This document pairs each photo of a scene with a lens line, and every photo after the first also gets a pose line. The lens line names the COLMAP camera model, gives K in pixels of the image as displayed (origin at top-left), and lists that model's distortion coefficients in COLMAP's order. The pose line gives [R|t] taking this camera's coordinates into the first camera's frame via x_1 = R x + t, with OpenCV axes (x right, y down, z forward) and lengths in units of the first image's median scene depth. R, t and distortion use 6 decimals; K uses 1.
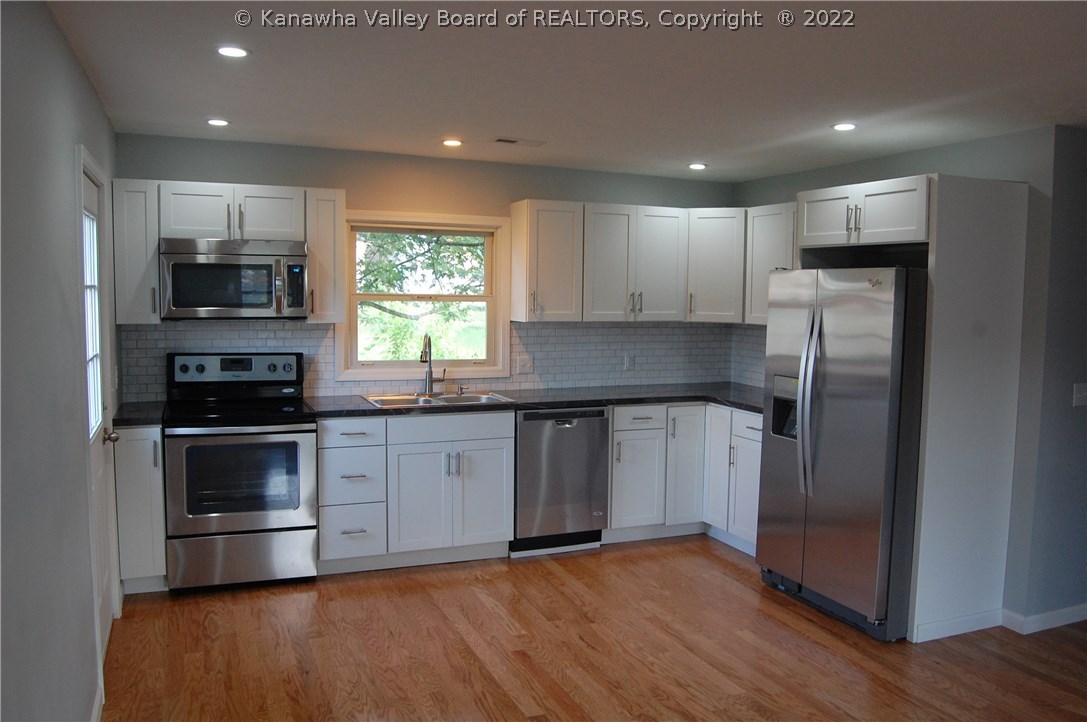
lens RADIAL K [[848.9, 0, 543.5], [0, 848.9, 361.0], [0, 0, 1]] dist [-0.084604, 0.005632]
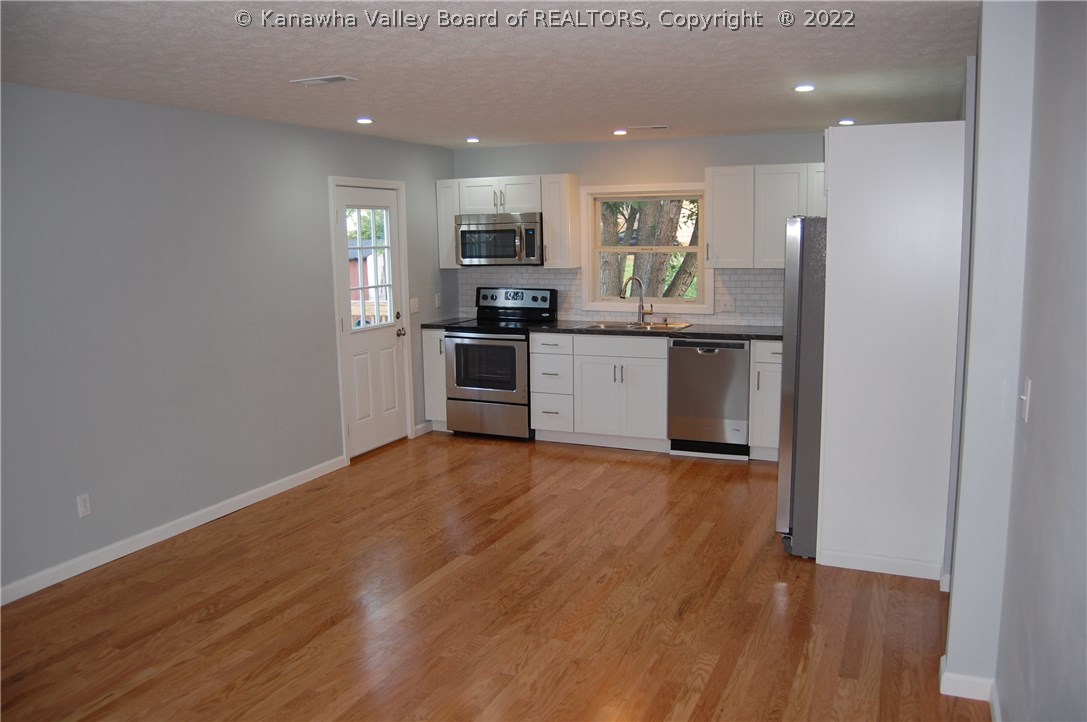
lens RADIAL K [[848.9, 0, 543.5], [0, 848.9, 361.0], [0, 0, 1]] dist [-0.084604, 0.005632]
pose [[0.684592, 0.079799, -0.724545, 0.801582], [-0.036744, 0.996504, 0.075034, 0.004825], [0.728000, -0.024745, 0.685131, -0.008241]]
